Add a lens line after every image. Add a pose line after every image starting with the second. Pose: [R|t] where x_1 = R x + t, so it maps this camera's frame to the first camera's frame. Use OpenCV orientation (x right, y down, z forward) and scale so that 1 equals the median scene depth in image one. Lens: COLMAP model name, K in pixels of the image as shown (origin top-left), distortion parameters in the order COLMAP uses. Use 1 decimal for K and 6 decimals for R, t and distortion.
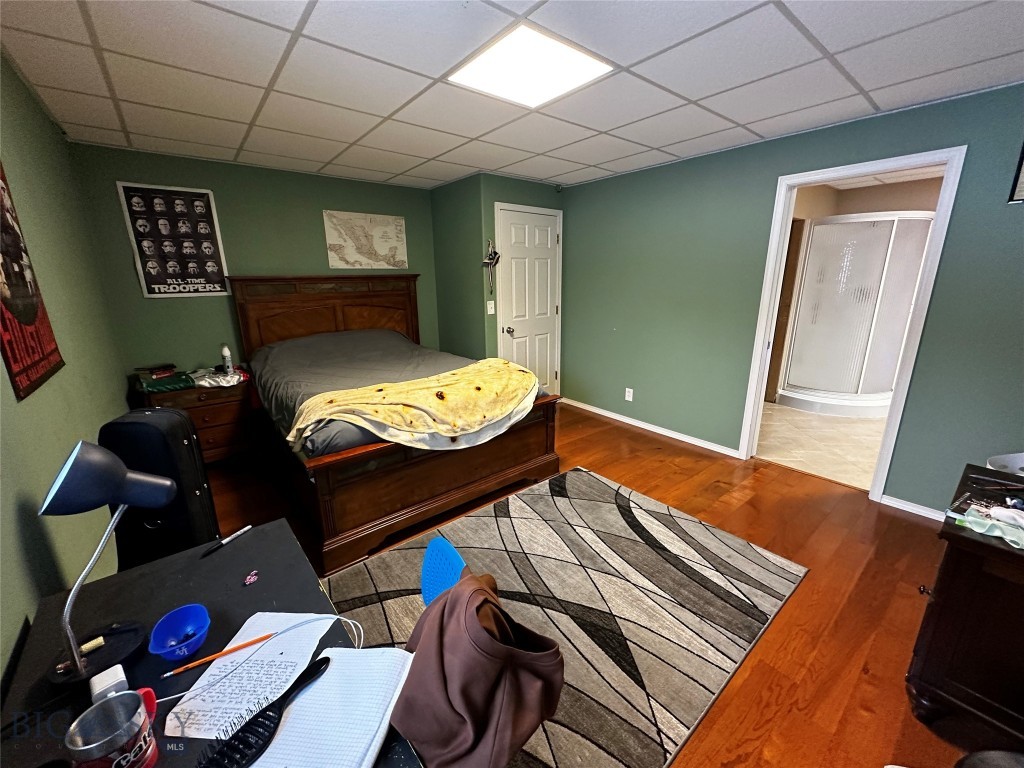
lens RADIAL K [[407.3, 0, 512.3], [0, 407.3, 382.6], [0, 0, 1]] dist [0.000713, 0.000051]
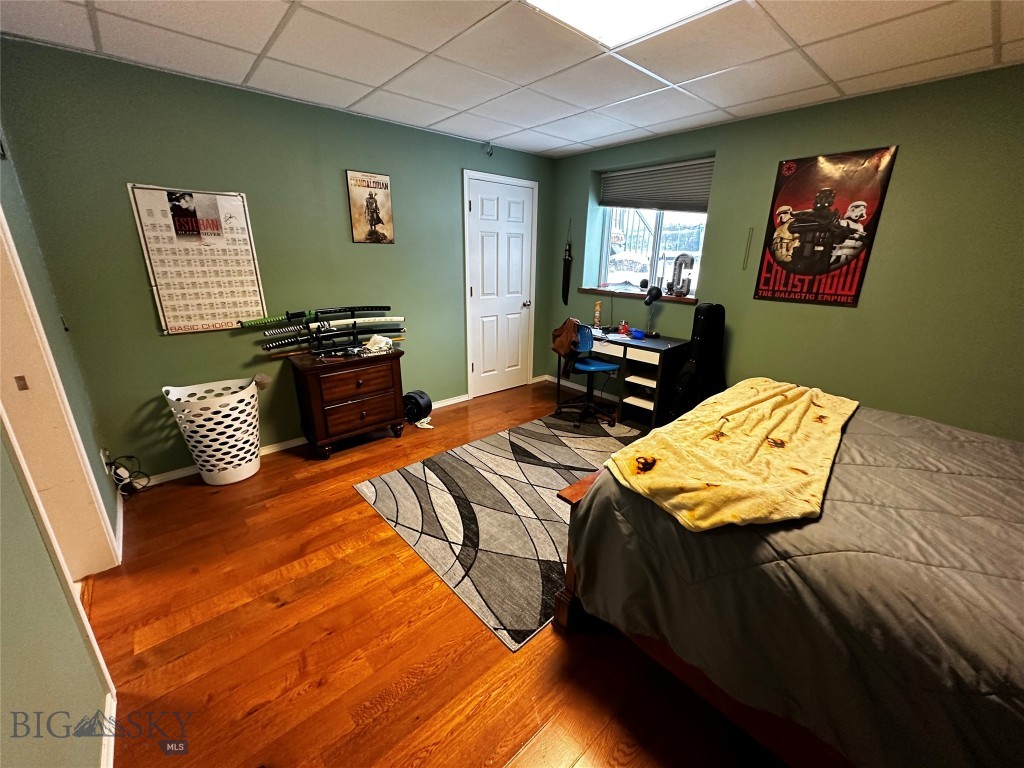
lens RADIAL K [[407.3, 0, 513.1], [0, 407.3, 383.8], [0, 0, 1]] dist [0.000713, 0.000051]
pose [[-0.999216, 0.006592, -0.039042, 0.251520], [-0.015530, 0.841791, 0.539579, -0.447367], [0.036422, 0.539763, -0.841029, 1.721514]]
